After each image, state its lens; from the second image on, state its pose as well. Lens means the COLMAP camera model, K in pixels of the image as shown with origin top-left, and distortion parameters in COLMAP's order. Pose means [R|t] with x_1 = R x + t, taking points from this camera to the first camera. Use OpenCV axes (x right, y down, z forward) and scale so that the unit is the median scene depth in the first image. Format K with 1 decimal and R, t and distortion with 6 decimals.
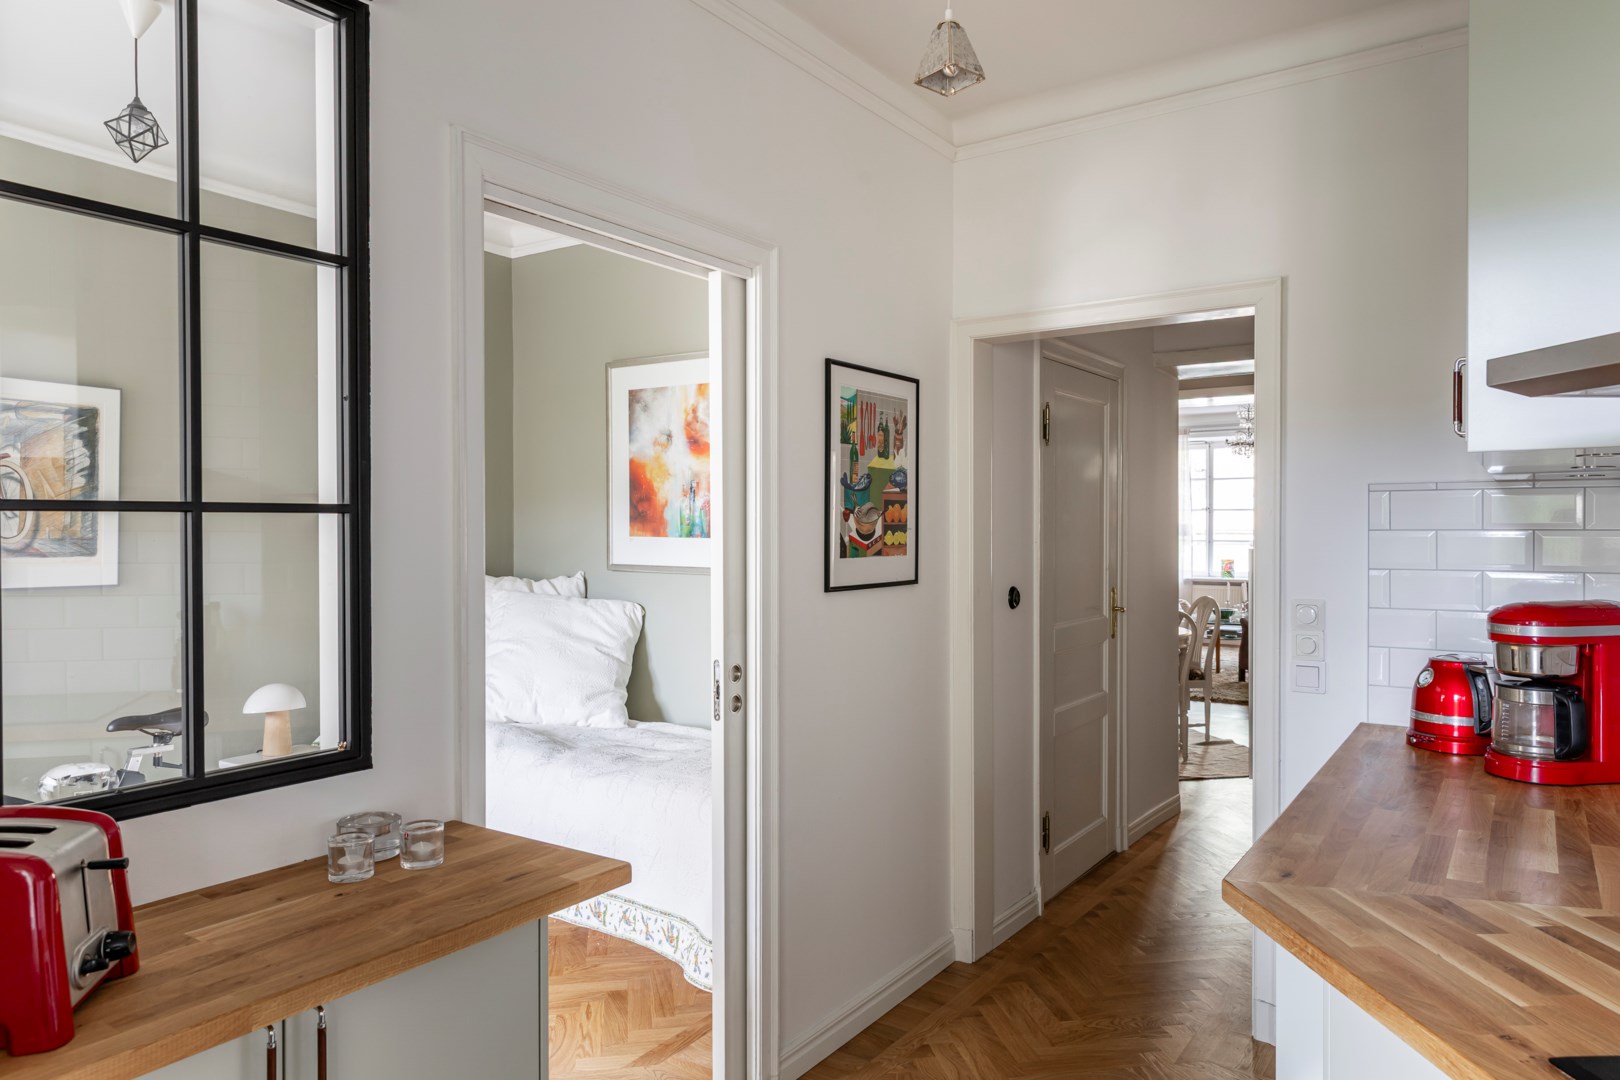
lens RADIAL K [[1061.6, 0, 808.0], [0, 1061.6, 536.2], [0, 0, 1]] dist [0.005153, 0.001217]
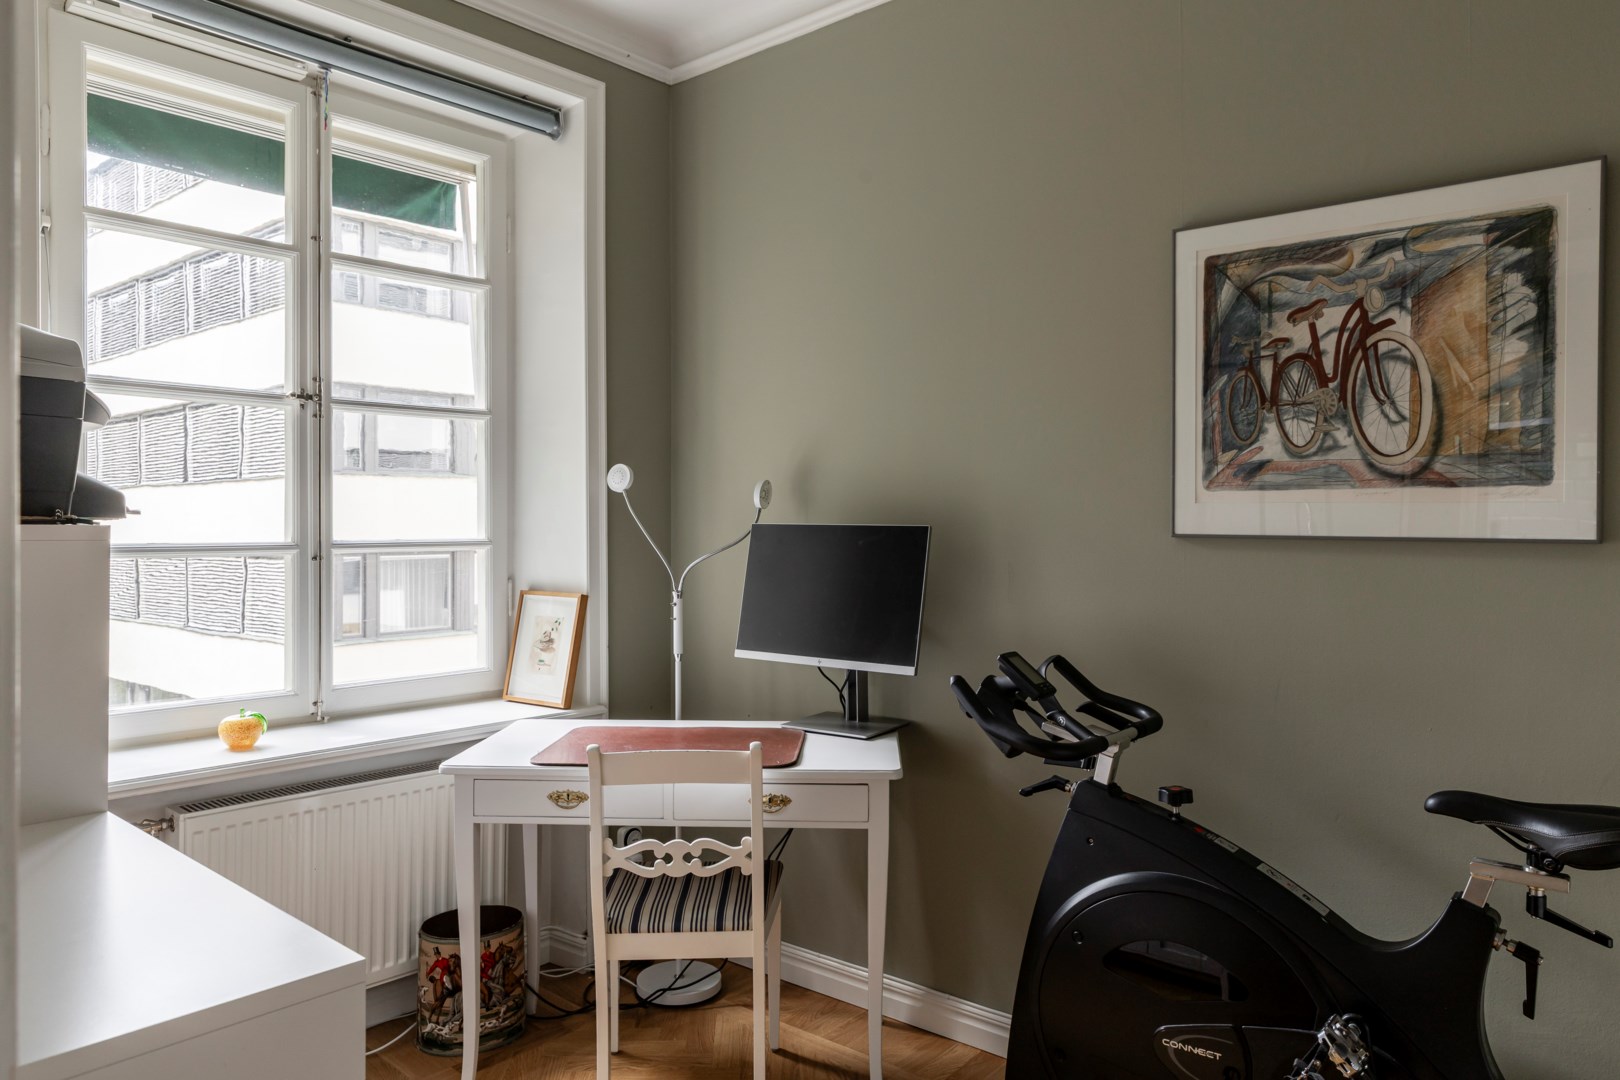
lens RADIAL K [[1061.6, 0, 810.4], [0, 1061.6, 526.8], [0, 0, 1]] dist [0.005153, 0.001217]
pose [[-0.145568, 0.002430, -0.989345, -0.088114], [-0.009302, 0.999949, 0.003825, 0.042387], [0.989304, 0.009760, -0.145538, 0.732146]]
